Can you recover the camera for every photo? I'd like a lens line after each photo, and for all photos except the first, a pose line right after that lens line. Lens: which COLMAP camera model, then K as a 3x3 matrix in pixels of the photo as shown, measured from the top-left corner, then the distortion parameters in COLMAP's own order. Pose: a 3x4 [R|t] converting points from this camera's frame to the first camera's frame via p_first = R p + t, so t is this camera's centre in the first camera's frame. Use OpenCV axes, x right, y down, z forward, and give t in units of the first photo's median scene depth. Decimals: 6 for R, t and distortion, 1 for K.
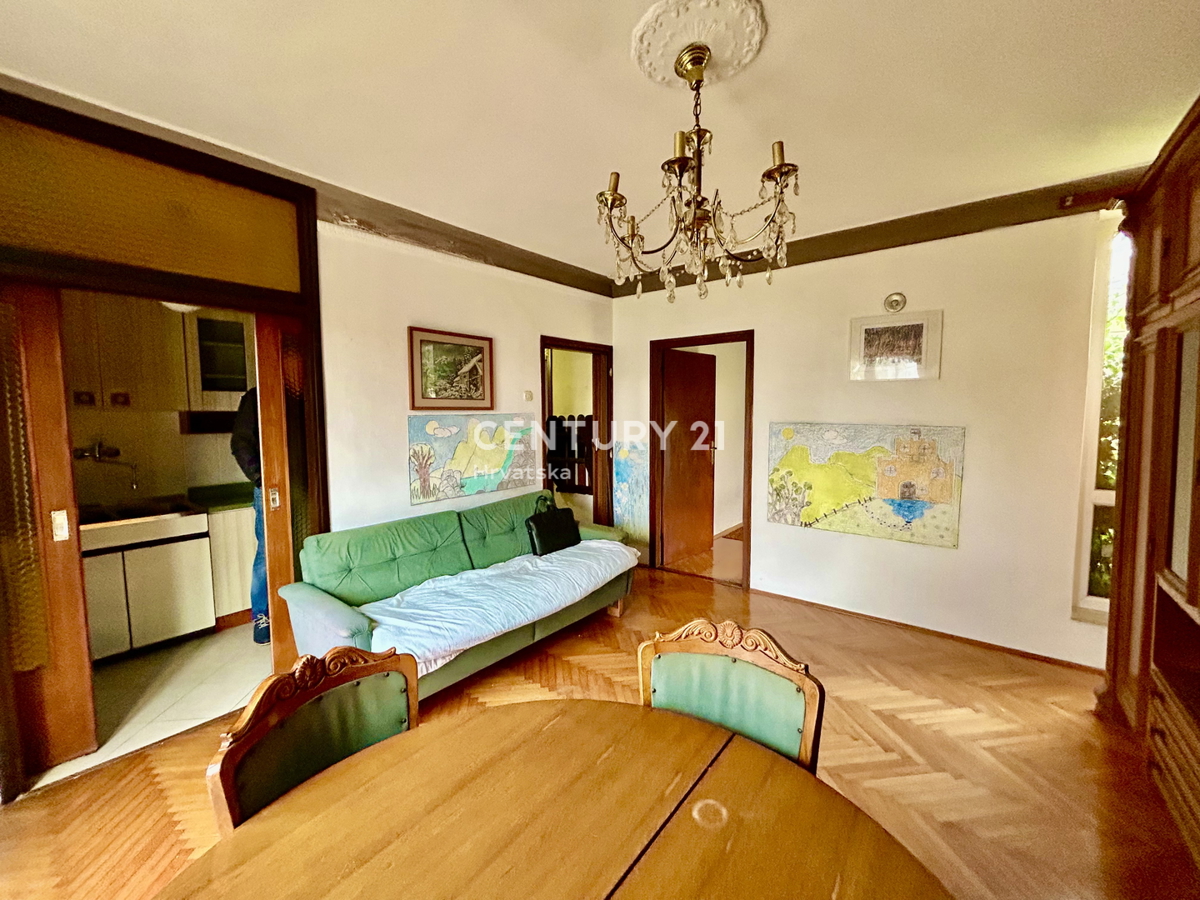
lens RADIAL K [[480.7, 0, 600.0], [0, 480.7, 447.1], [0, 0, 1]] dist [-0.001796, 0.001997]
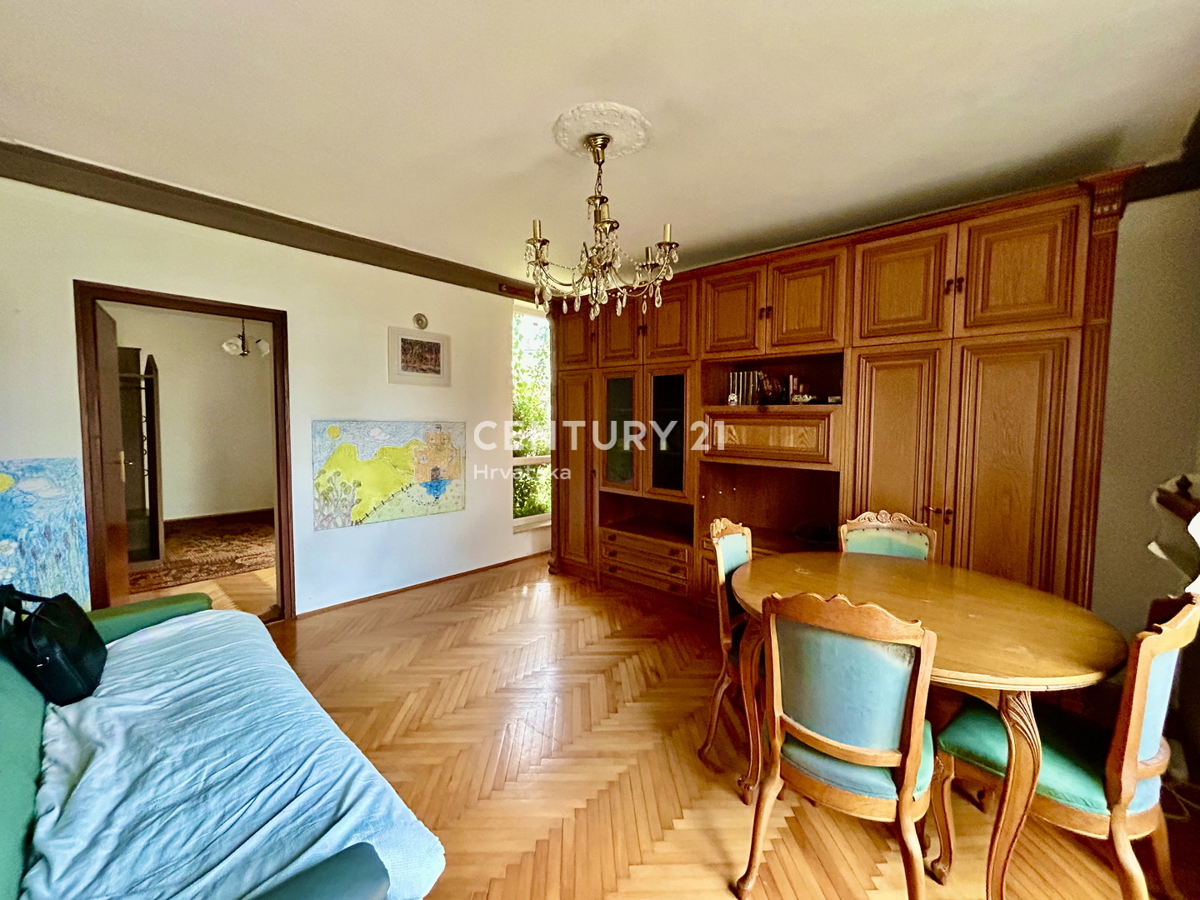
lens RADIAL K [[480.7, 0, 601.8], [0, 480.7, 452.5], [0, 0, 1]] dist [-0.001796, 0.001997]
pose [[0.073475, -0.066512, 0.995077, -0.572860], [0.054328, 0.996559, 0.062600, -0.020459], [-0.995816, 0.049461, 0.076835, 0.453106]]
